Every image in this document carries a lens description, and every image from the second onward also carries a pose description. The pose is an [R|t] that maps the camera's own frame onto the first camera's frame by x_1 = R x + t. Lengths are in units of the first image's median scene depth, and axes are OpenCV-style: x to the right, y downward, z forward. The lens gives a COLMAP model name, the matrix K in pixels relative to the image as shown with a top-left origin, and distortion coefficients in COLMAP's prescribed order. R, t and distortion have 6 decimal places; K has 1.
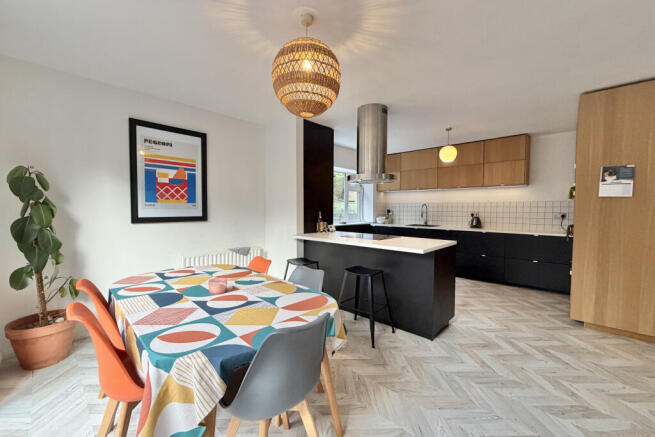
lens RADIAL K [[263.4, 0, 332.2], [0, 263.4, 216.7], [0, 0, 1]] dist [0.006045, 0.000455]
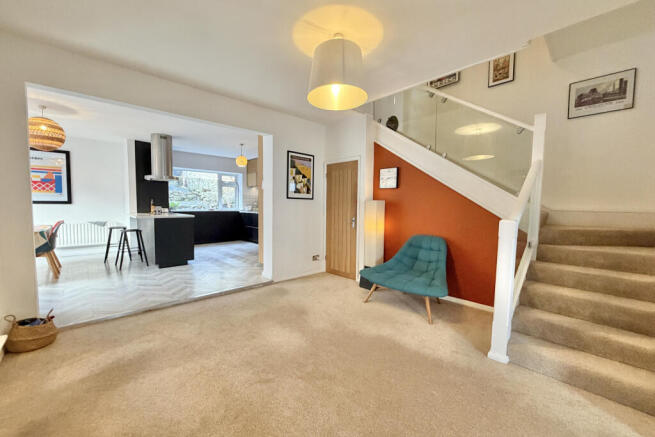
lens RADIAL K [[263.4, 0, 326.2], [0, 263.4, 217.9], [0, 0, 1]] dist [0.006045, 0.000455]
pose [[0.998606, 0.009054, -0.052002, 1.111000], [-0.008097, 0.999795, 0.018582, 0.055094], [0.052160, -0.018135, 0.998474, -0.529953]]
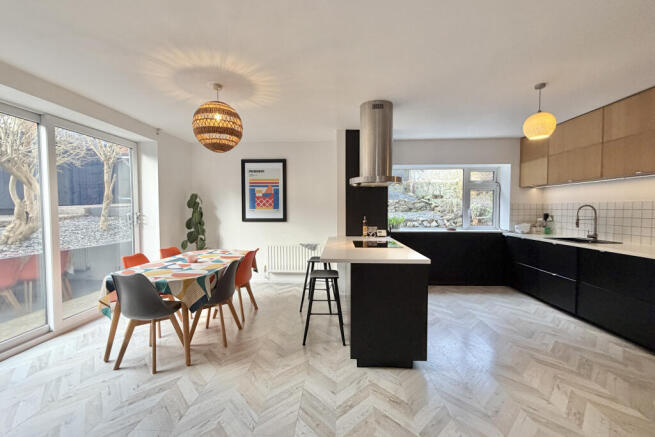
lens RADIAL K [[263.4, 0, 324.3], [0, 263.4, 217.4], [0, 0, 1]] dist [0.006045, 0.000455]
pose [[0.648881, 0.019531, -0.760639, 0.651734], [-0.019268, 0.999772, 0.009234, -0.021371], [0.760646, 0.008665, 0.649109, 0.234039]]
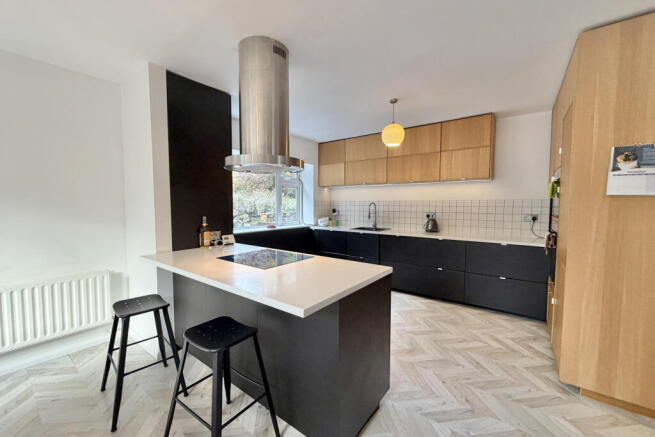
lens RADIAL K [[263.4, 0, 330.3], [0, 263.4, 216.6], [0, 0, 1]] dist [0.006045, 0.000455]
pose [[0.994159, -0.007358, 0.107670, 0.205514], [0.005755, 0.999868, 0.015194, -0.027088], [-0.107768, -0.014485, 0.994071, 0.320569]]
